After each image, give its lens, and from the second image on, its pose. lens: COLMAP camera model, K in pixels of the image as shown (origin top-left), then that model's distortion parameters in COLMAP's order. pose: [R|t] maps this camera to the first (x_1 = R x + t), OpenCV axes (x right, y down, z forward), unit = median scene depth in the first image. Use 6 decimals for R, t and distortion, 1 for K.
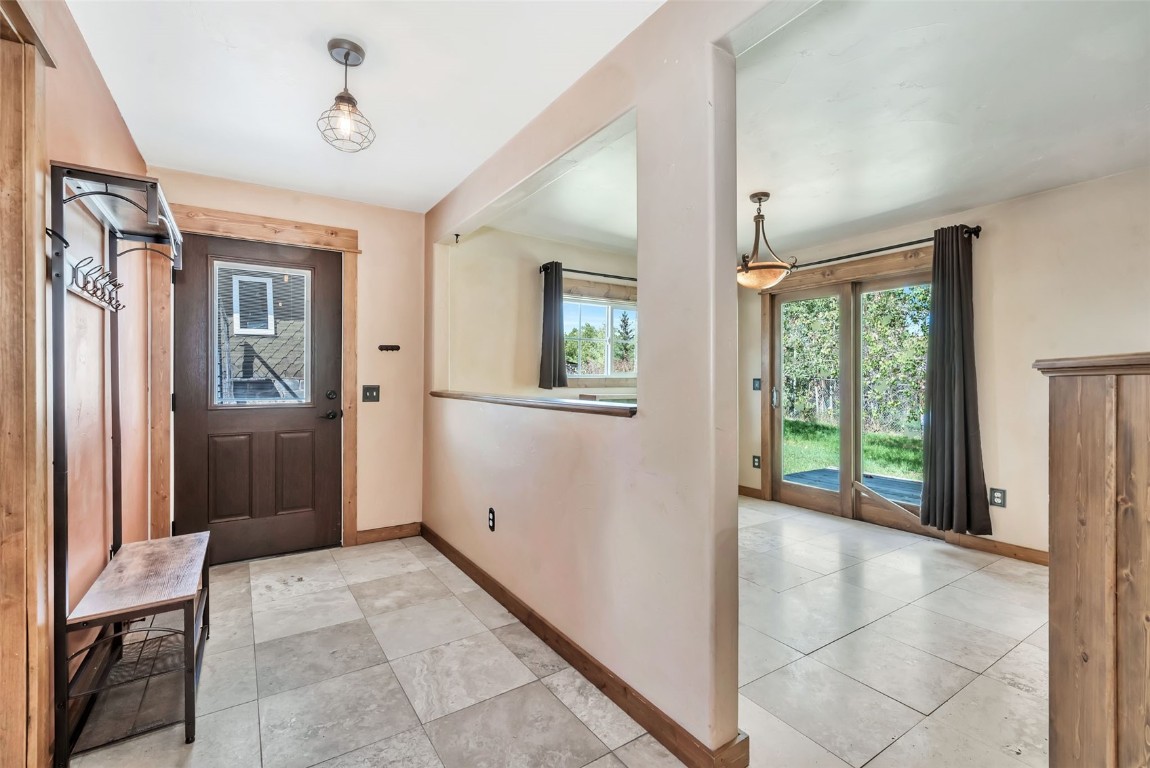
lens RADIAL K [[503.2, 0, 576.1], [0, 503.2, 377.9], [0, 0, 1]] dist [0.001338, -0.000230]
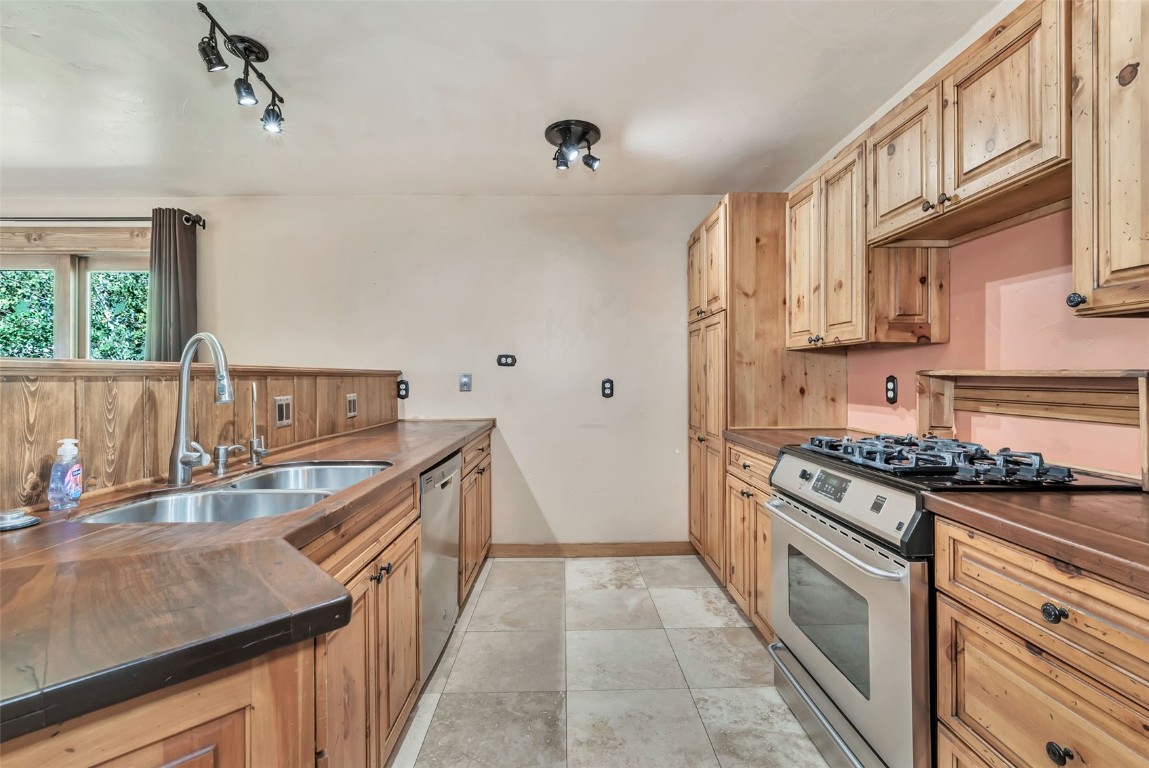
lens RADIAL K [[502.7, 0, 576.8], [0, 502.7, 375.3], [0, 0, 1]] dist [0.001338, -0.000230]
pose [[0.532485, 0.004533, 0.846428, 0.404812], [-0.000602, 0.999987, -0.004977, -0.003590], [-0.846439, 0.002140, 0.532481, -0.085480]]
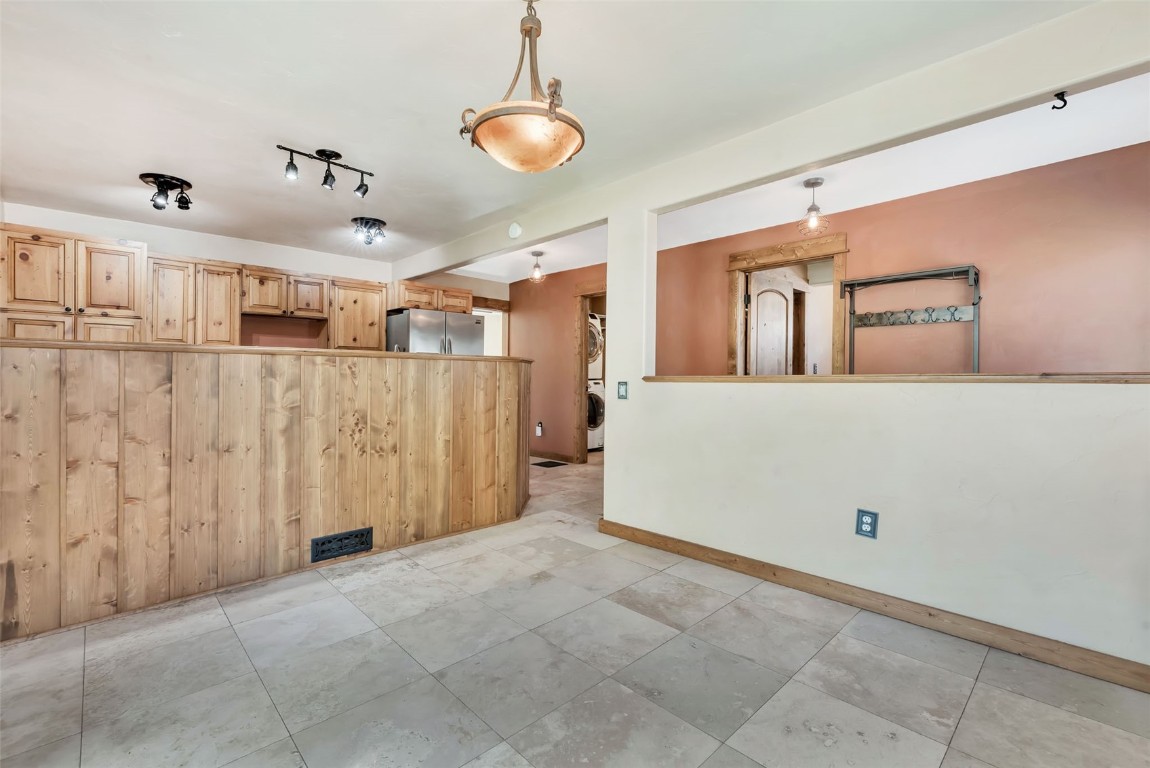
lens RADIAL K [[503.2, 0, 570.6], [0, 503.2, 381.4], [0, 0, 1]] dist [0.001338, -0.000230]
pose [[-0.984374, 0.006354, -0.175976, 0.408320], [0.005275, 0.999964, 0.006596, 0.034887], [0.176012, 0.005564, -0.984372, 1.490948]]
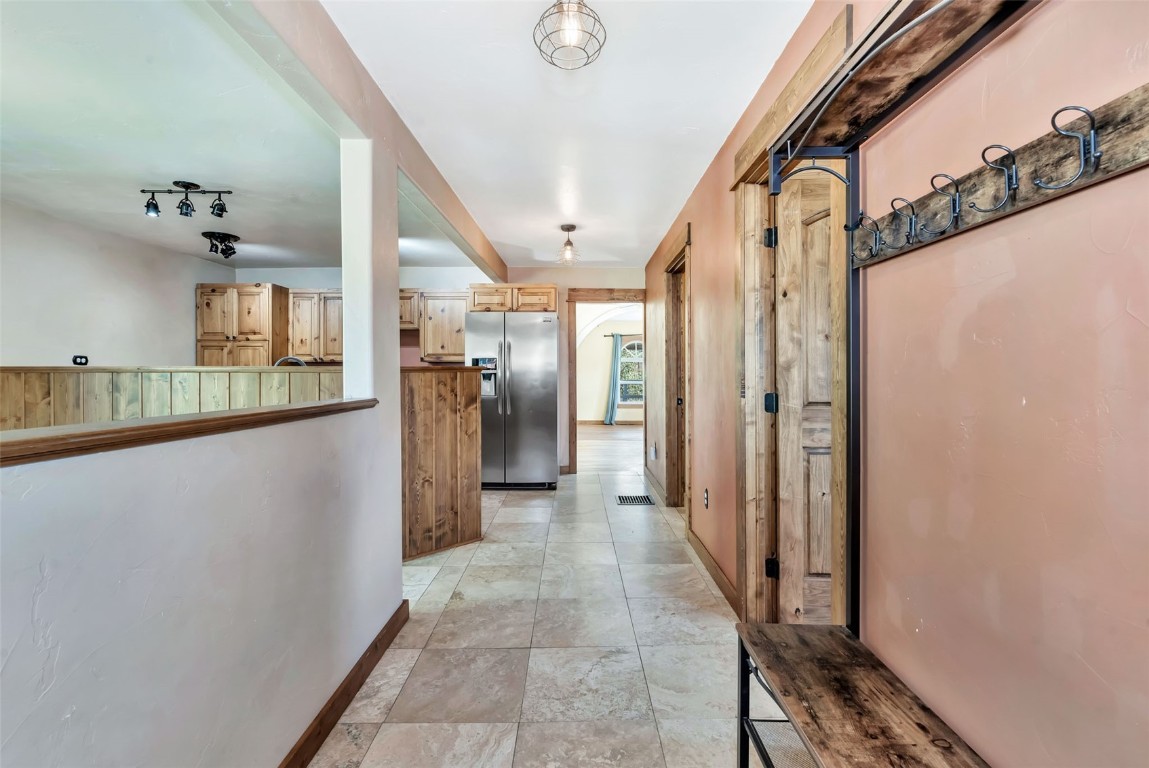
lens RADIAL K [[502.7, 0, 571.1], [0, 502.7, 377.4], [0, 0, 1]] dist [0.001338, -0.000230]
pose [[-0.824215, 0.001666, 0.566274, -0.492733], [0.004715, 0.999981, 0.003921, 0.003743], [-0.566257, 0.005902, -0.824208, 0.907743]]
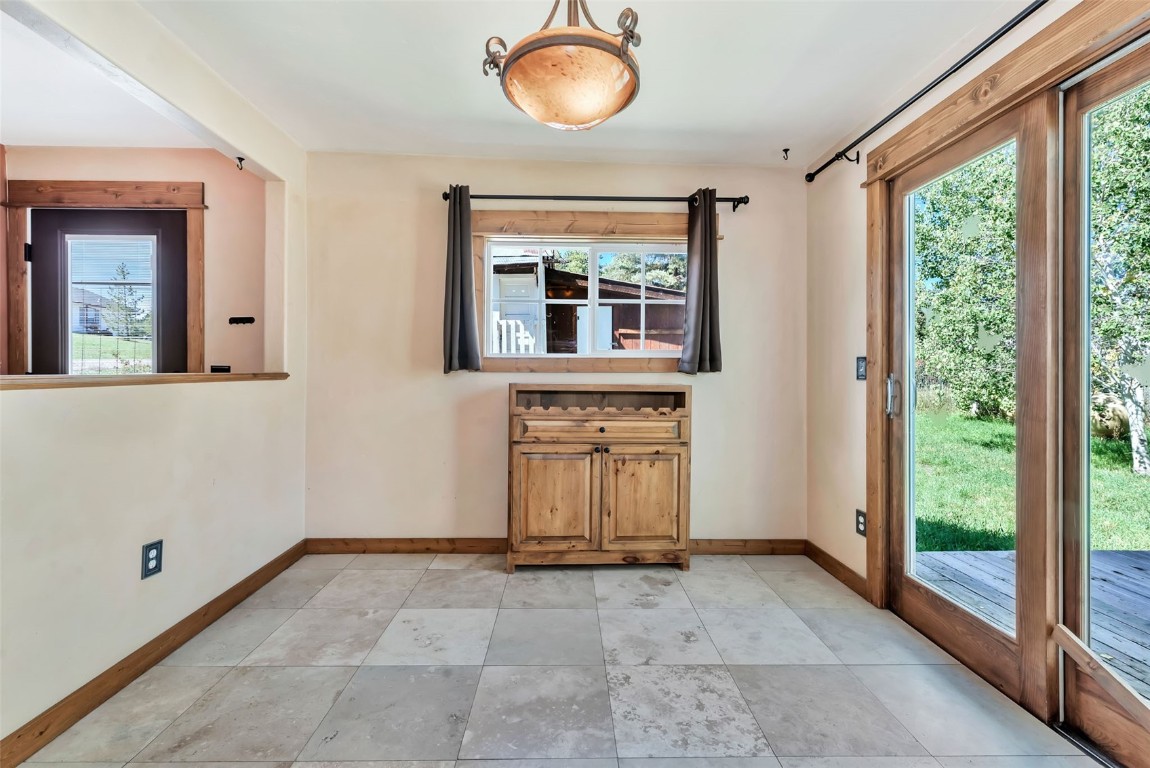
lens RADIAL K [[503.2, 0, 575.1], [0, 503.2, 372.5], [0, 0, 1]] dist [0.001338, -0.000230]
pose [[0.850585, 0.003053, -0.525829, 0.584678], [-0.002951, 0.999995, 0.001032, 0.026576], [0.525829, 0.000674, 0.850590, 0.650753]]
